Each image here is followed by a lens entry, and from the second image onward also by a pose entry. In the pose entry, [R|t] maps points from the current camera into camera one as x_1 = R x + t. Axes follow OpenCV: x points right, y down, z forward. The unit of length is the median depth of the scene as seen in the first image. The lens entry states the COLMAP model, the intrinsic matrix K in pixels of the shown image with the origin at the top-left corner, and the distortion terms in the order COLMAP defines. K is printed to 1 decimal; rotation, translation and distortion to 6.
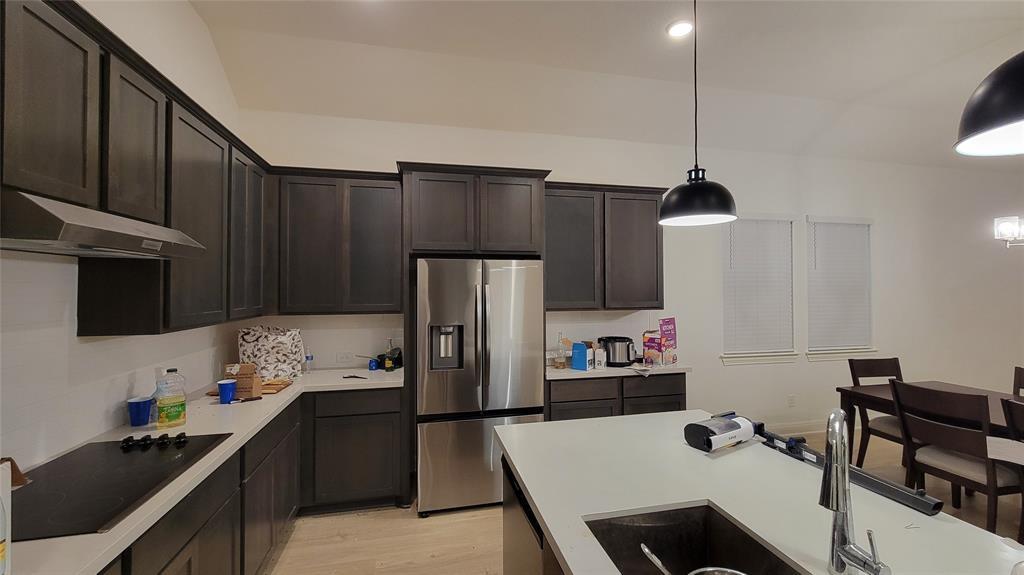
lens RADIAL K [[412.1, 0, 512.6], [0, 412.1, 284.8], [0, 0, 1]] dist [-0.001256, 0.000083]
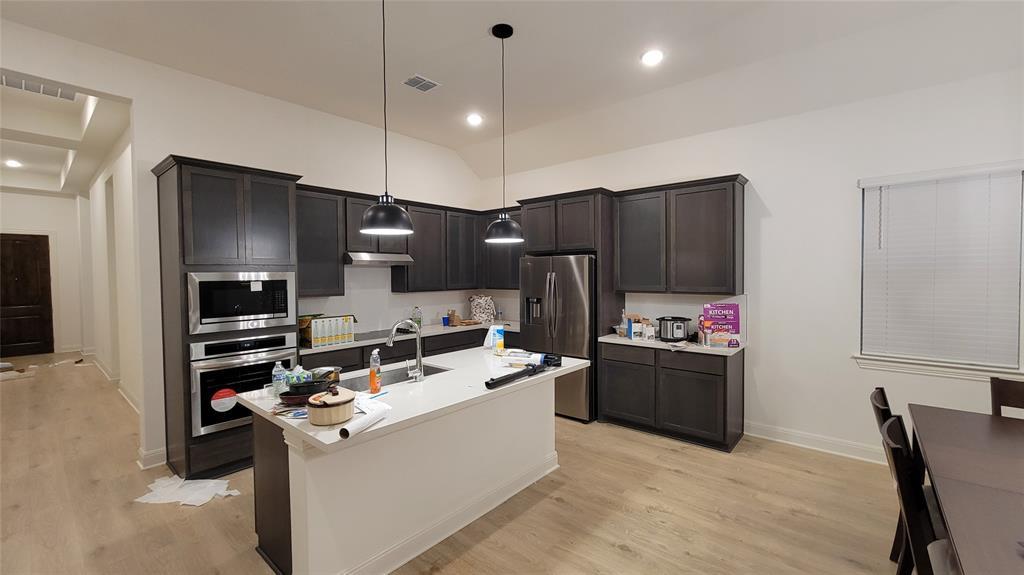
lens RADIAL K [[412.1, 0, 510.7], [0, 412.1, 285.8], [0, 0, 1]] dist [-0.001256, 0.000083]
pose [[0.607681, 0.021920, -0.793879, 0.952408], [0.014759, 0.999135, 0.038884, -0.012556], [0.794044, -0.035346, 0.606832, -0.058843]]
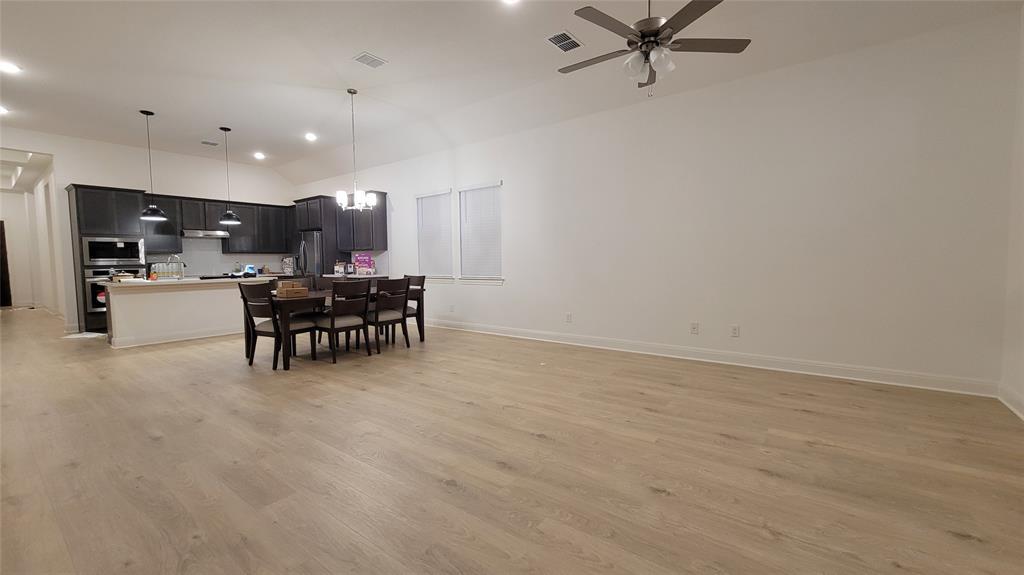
lens RADIAL K [[412.1, 0, 515.7], [0, 412.1, 286.4], [0, 0, 1]] dist [-0.001256, 0.000083]
pose [[0.654347, 0.041645, -0.755047, 2.740337], [0.018694, 0.997286, 0.071207, 0.123099], [0.755964, -0.060709, 0.651792, 0.210245]]
